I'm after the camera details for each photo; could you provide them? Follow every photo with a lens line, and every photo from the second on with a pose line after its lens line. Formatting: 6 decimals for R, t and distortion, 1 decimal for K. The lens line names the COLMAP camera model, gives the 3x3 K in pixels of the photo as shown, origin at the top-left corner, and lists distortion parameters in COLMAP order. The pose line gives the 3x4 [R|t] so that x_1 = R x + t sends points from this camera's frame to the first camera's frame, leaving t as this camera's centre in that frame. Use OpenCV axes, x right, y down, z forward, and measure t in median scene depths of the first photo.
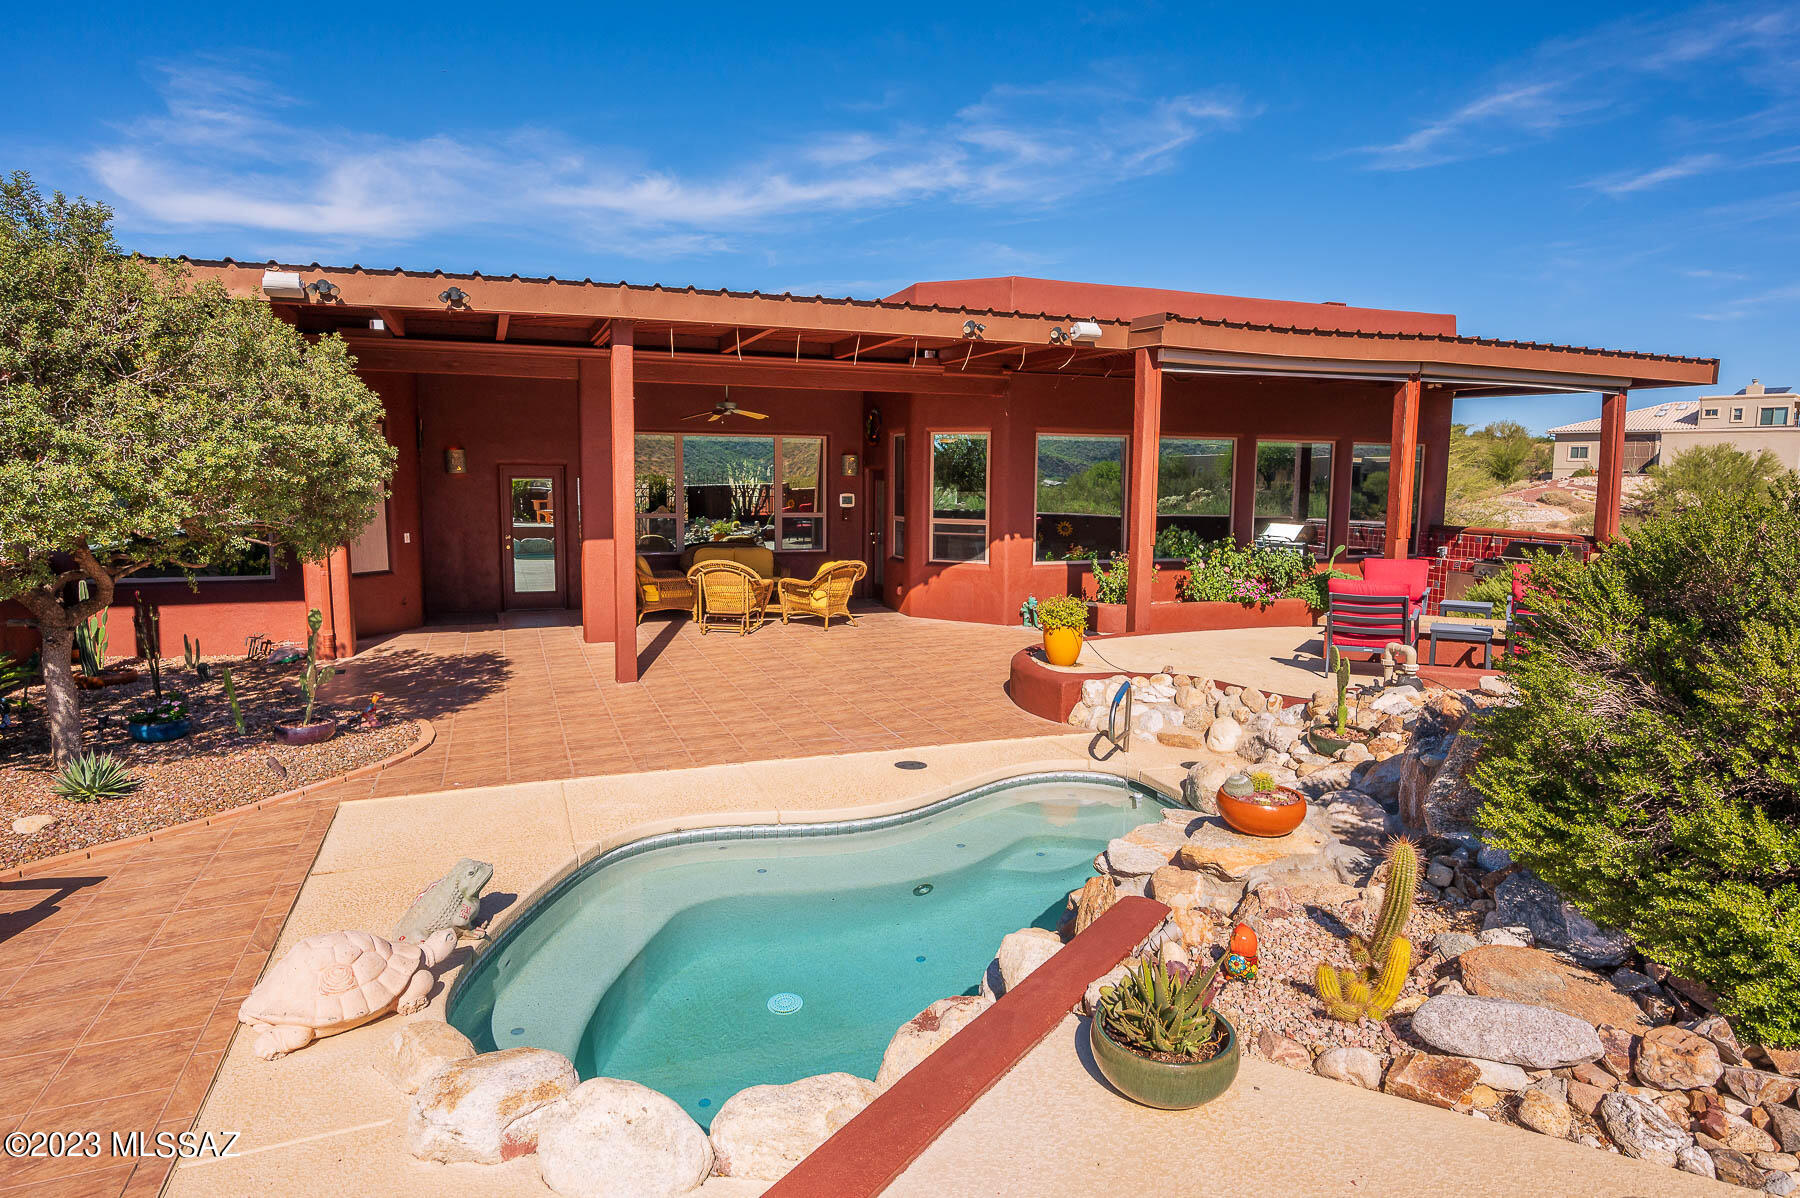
lens RADIAL K [[1035.2, 0, 913.8], [0, 1035.2, 594.4], [0, 0, 1]] dist [-0.001894, 0.000214]
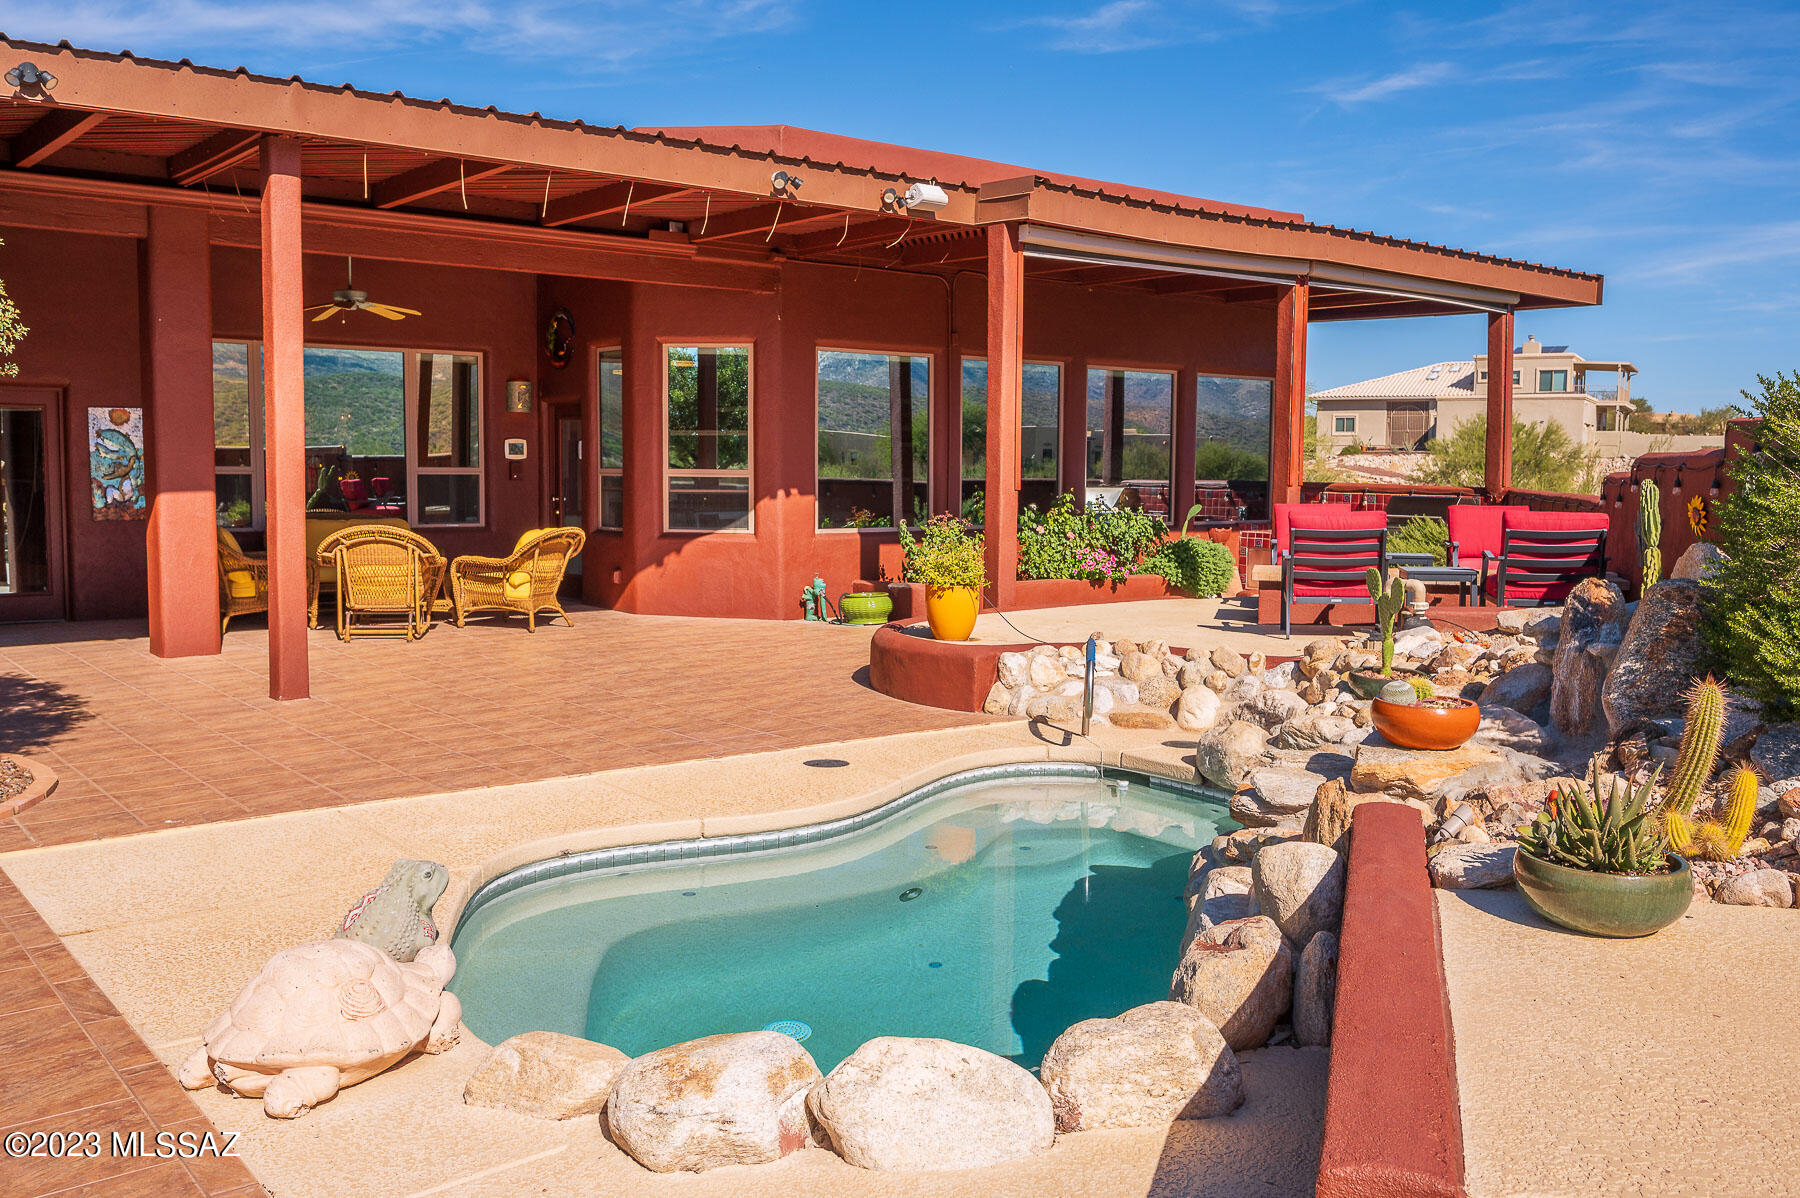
lens RADIAL K [[1539.6, 0, 891.7], [0, 1539.6, 597.9], [0, 0, 1]] dist [-0.004445, 0.004122]
pose [[0.956080, -0.027621, 0.291801, -0.166106], [0.035734, 0.999108, -0.022509, 0.047622], [-0.290919, 0.031948, 0.956214, -0.020395]]
